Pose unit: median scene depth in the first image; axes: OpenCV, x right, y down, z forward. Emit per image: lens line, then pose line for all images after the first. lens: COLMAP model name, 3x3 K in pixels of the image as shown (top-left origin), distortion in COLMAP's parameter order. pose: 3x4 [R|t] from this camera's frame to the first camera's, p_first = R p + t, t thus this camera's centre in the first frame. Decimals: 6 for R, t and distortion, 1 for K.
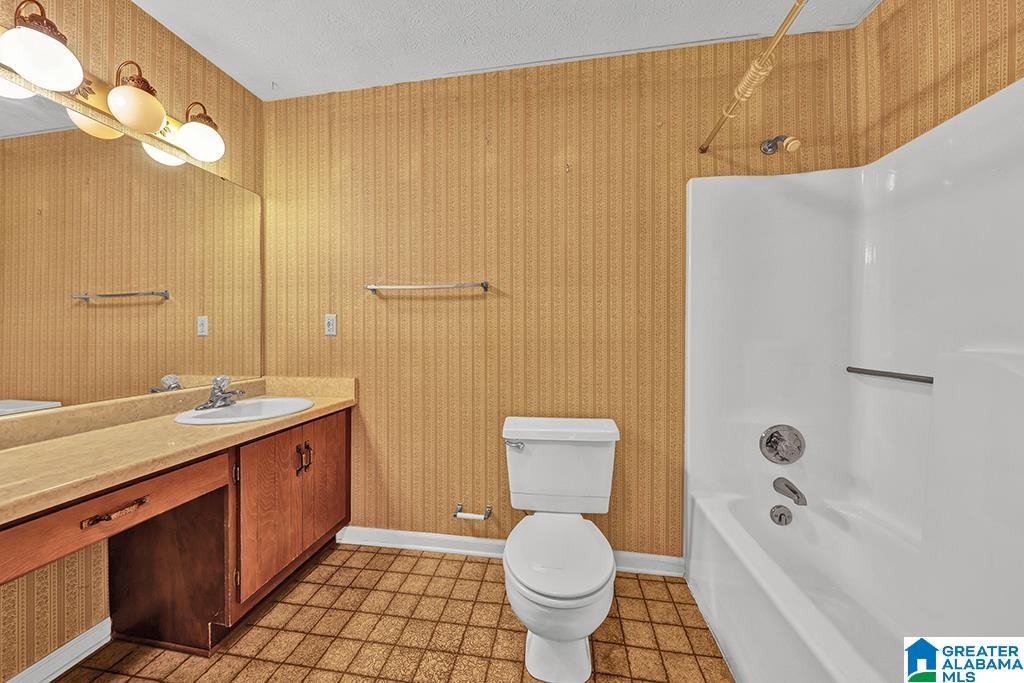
lens RADIAL K [[339.0, 0, 509.0], [0, 339.0, 340.3], [0, 0, 1]] dist [-0.001206, -0.002412]
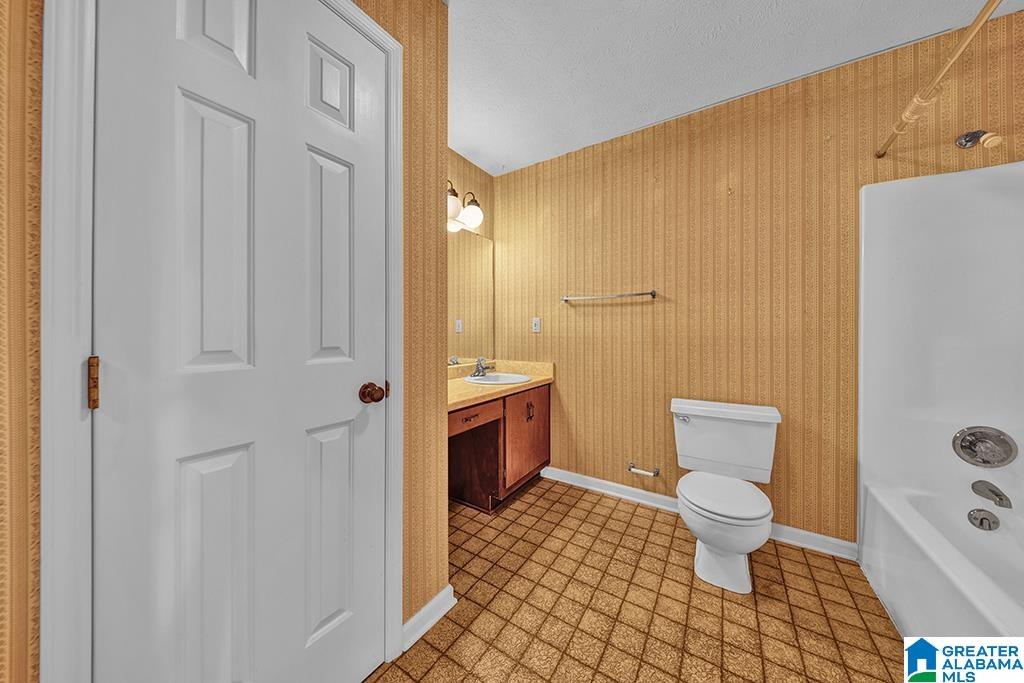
lens RADIAL K [[339.0, 0, 513.9], [0, 339.0, 331.3], [0, 0, 1]] dist [-0.001206, -0.002412]
pose [[0.919176, 0.001974, -0.393843, -0.053635], [-0.009006, 0.999831, -0.016009, 0.004847], [0.393745, 0.018262, 0.919038, -0.387260]]
